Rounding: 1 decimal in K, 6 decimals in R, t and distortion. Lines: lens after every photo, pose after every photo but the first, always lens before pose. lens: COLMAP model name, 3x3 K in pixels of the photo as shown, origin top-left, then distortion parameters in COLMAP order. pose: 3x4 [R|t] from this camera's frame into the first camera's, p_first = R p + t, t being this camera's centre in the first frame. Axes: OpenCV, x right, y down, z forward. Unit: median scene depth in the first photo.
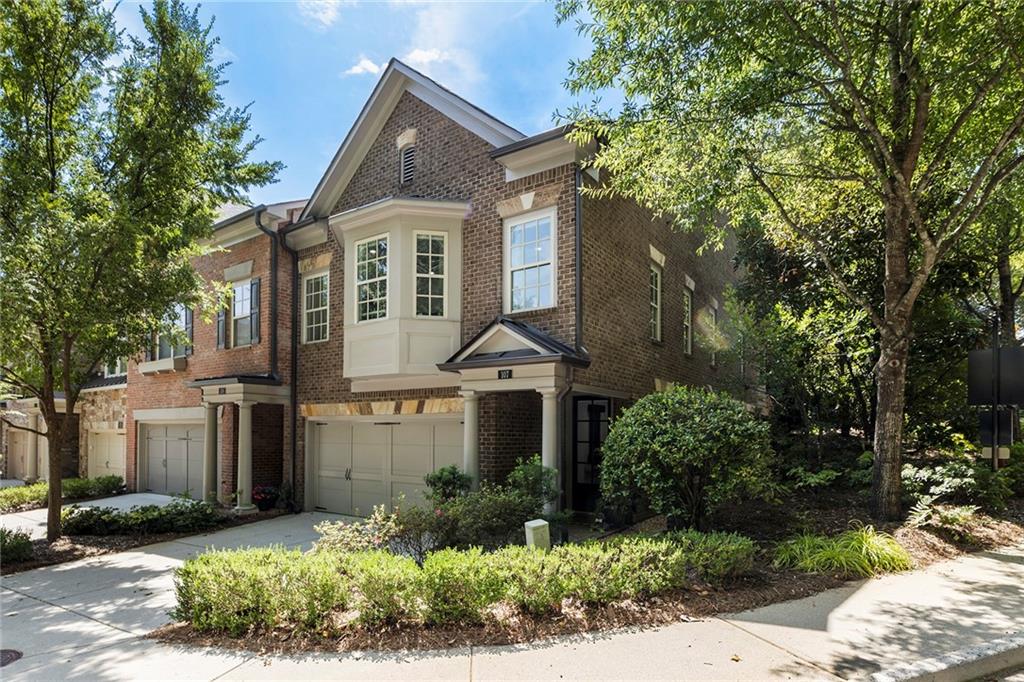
lens RADIAL K [[538.5, 0, 502.5], [0, 538.5, 423.3], [0, 0, 1]] dist [-0.000176, -0.000038]
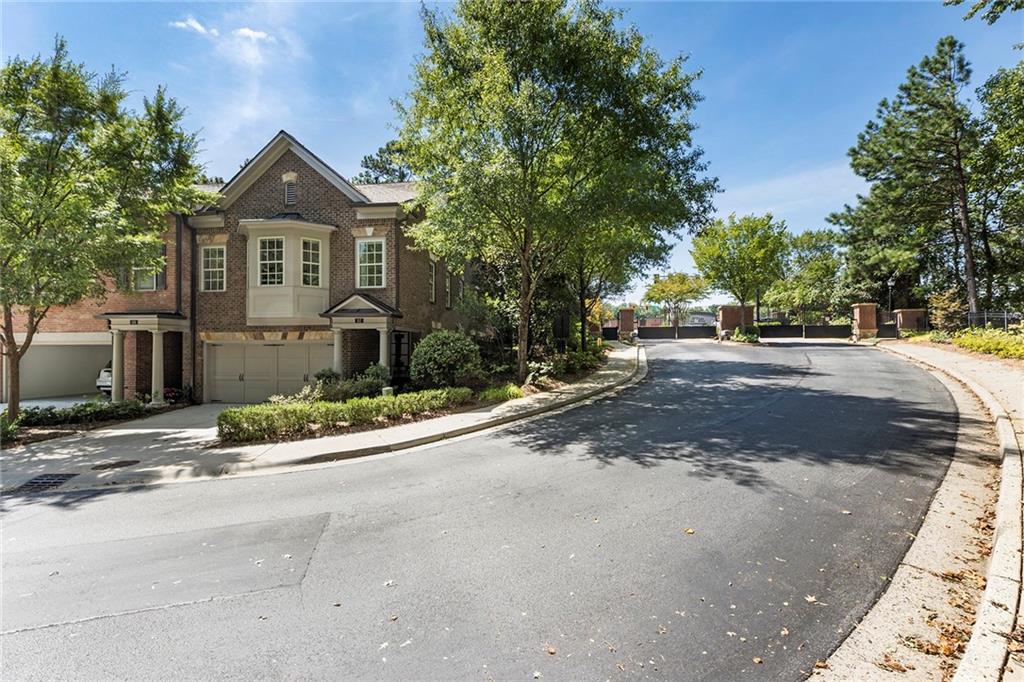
lens RADIAL K [[411.9, 0, 510.2], [0, 411.9, 345.5], [0, 0, 1]] dist [-0.002299, 0.000073]
pose [[0.886511, -0.002573, 0.462700, -0.179994], [-0.001833, 0.999957, 0.009073, -0.013011], [-0.462704, -0.008892, 0.886468, -0.523976]]
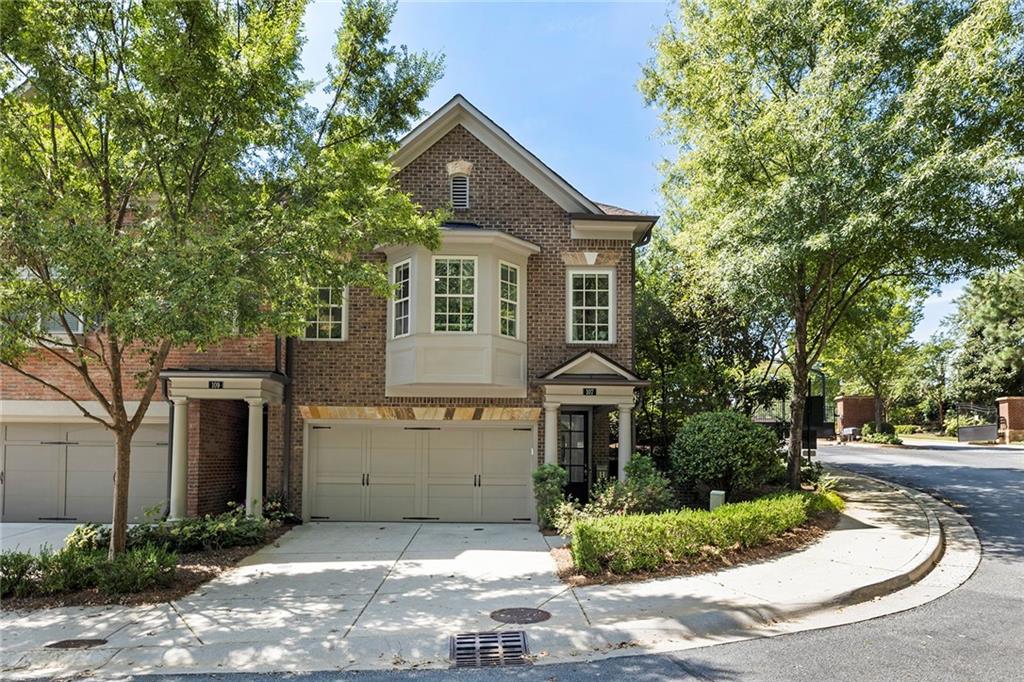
lens RADIAL K [[563.7, 0, 518.2], [0, 563.7, 433.6], [0, 0, 1]] dist [-0.002585, -0.000298]
pose [[0.817544, 0.025124, 0.575318, -0.799602], [-0.015751, 0.999650, -0.021272, 0.035065], [-0.575651, 0.008329, 0.817653, 0.002520]]
